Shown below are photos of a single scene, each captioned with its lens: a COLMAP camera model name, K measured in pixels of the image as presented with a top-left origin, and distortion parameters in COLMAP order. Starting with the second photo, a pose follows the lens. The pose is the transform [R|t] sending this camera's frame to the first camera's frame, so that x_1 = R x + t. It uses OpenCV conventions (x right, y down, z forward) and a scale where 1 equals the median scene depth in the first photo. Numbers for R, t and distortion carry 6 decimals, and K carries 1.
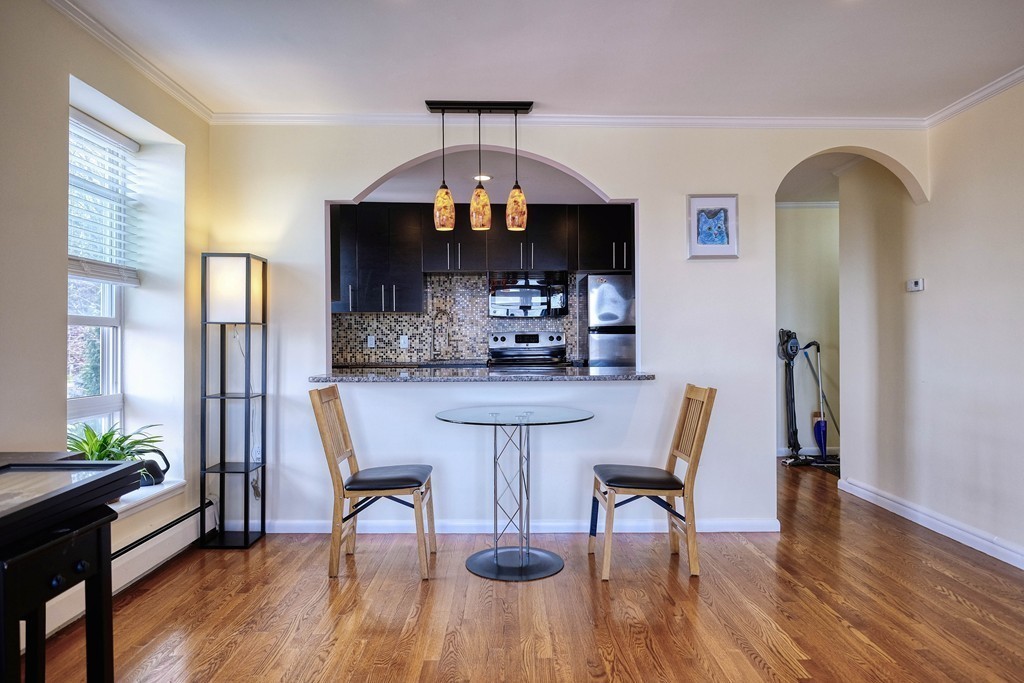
lens RADIAL K [[635.8, 0, 514.2], [0, 635.8, 345.5], [0, 0, 1]] dist [-0.003077, 0.000522]
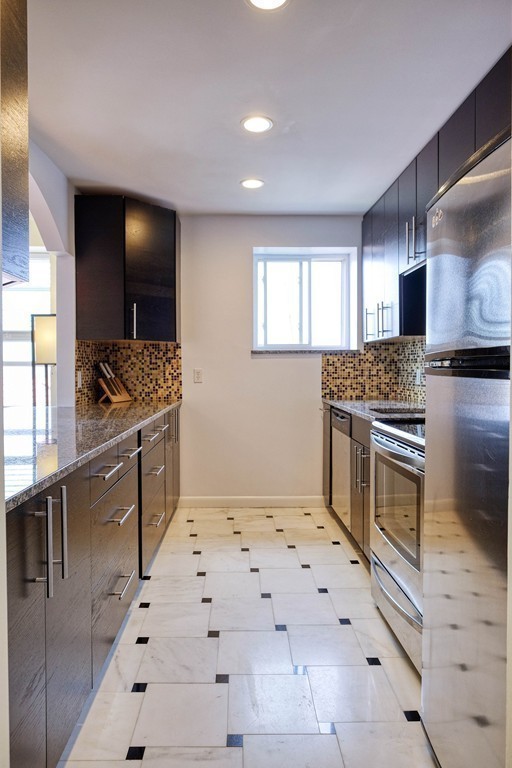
lens RADIAL K [[479.1, 0, 256.0], [0, 479.1, 384.0], [0, 0, 1]] dist [-0.002330, 0.000716]
pose [[0.016141, 0.038073, -0.999145, 0.564364], [-0.006258, 0.999259, 0.037977, -0.029742], [0.999850, 0.005640, 0.016367, 1.312035]]
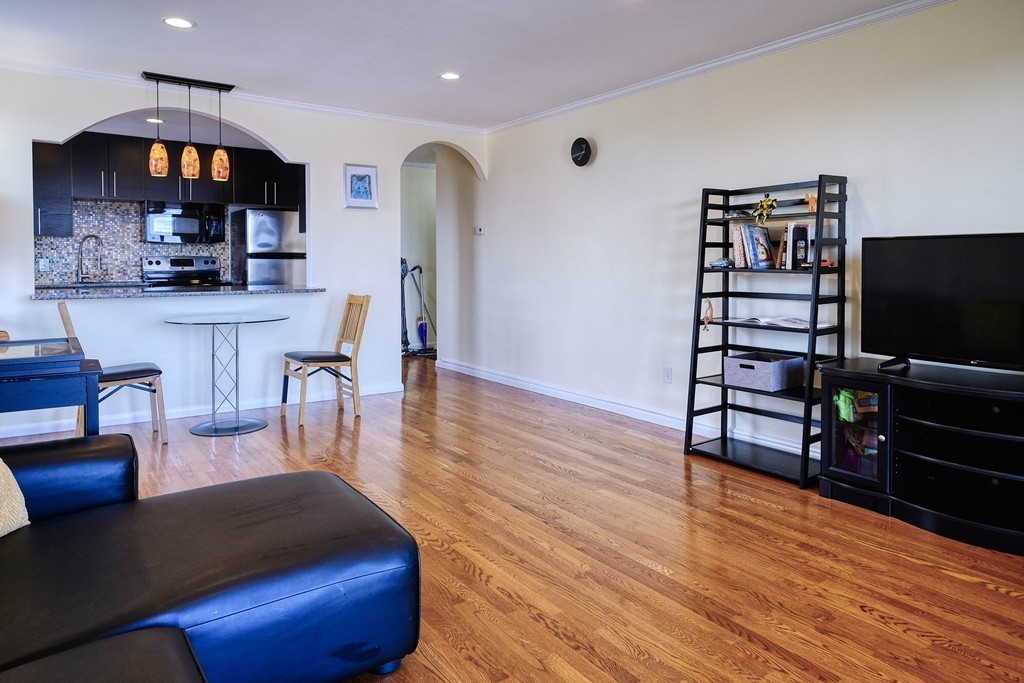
lens RADIAL K [[651.9, 0, 515.5], [0, 651.9, 266.7], [0, 0, 1]] dist [-0.005824, -0.000880]
pose [[0.820482, 0.000994, 0.571671, -0.246355], [0.001408, 0.999992, -0.003760, 0.002491], [-0.571670, 0.003889, 0.820474, -0.420975]]
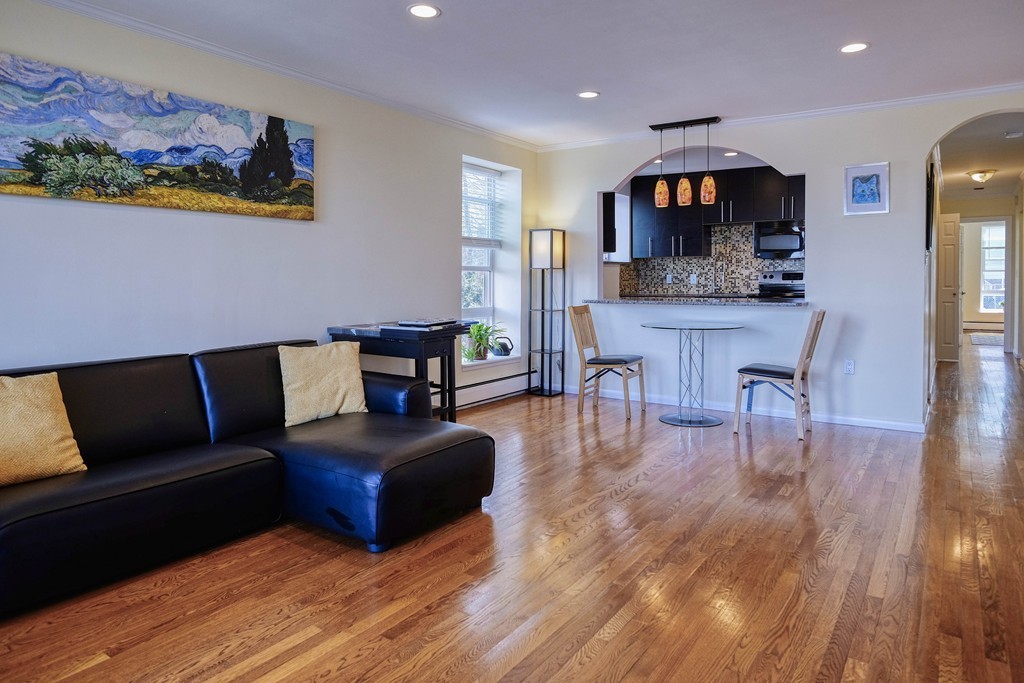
lens RADIAL K [[649.5, 0, 525.6], [0, 649.5, 296.1], [0, 0, 1]] dist [-0.002931, -0.000032]
pose [[0.826585, 0.014875, -0.562615, 0.472885], [-0.003387, 0.999764, 0.021456, 0.002657], [0.562802, -0.015830, 0.826440, -0.462672]]
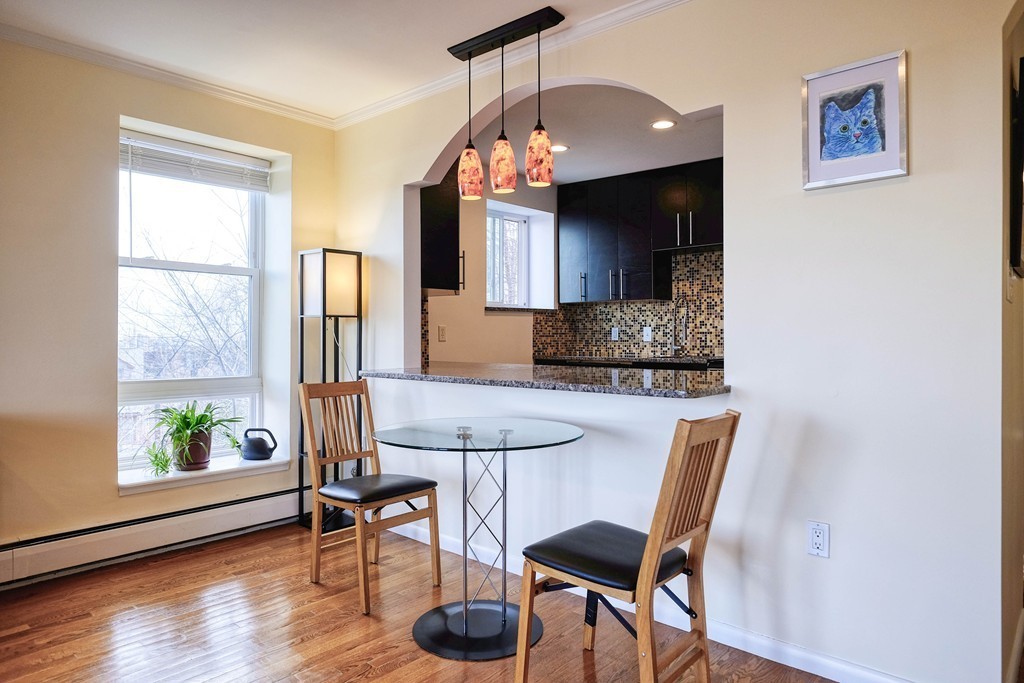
lens RADIAL K [[638.9, 0, 516.2], [0, 638.9, 334.6], [0, 0, 1]] dist [-0.002330, 0.000716]
pose [[0.740100, 0.003429, -0.672488, 0.456184], [-0.006753, 0.999974, -0.002334, -0.003451], [0.672463, 0.006269, 0.740104, 0.395210]]
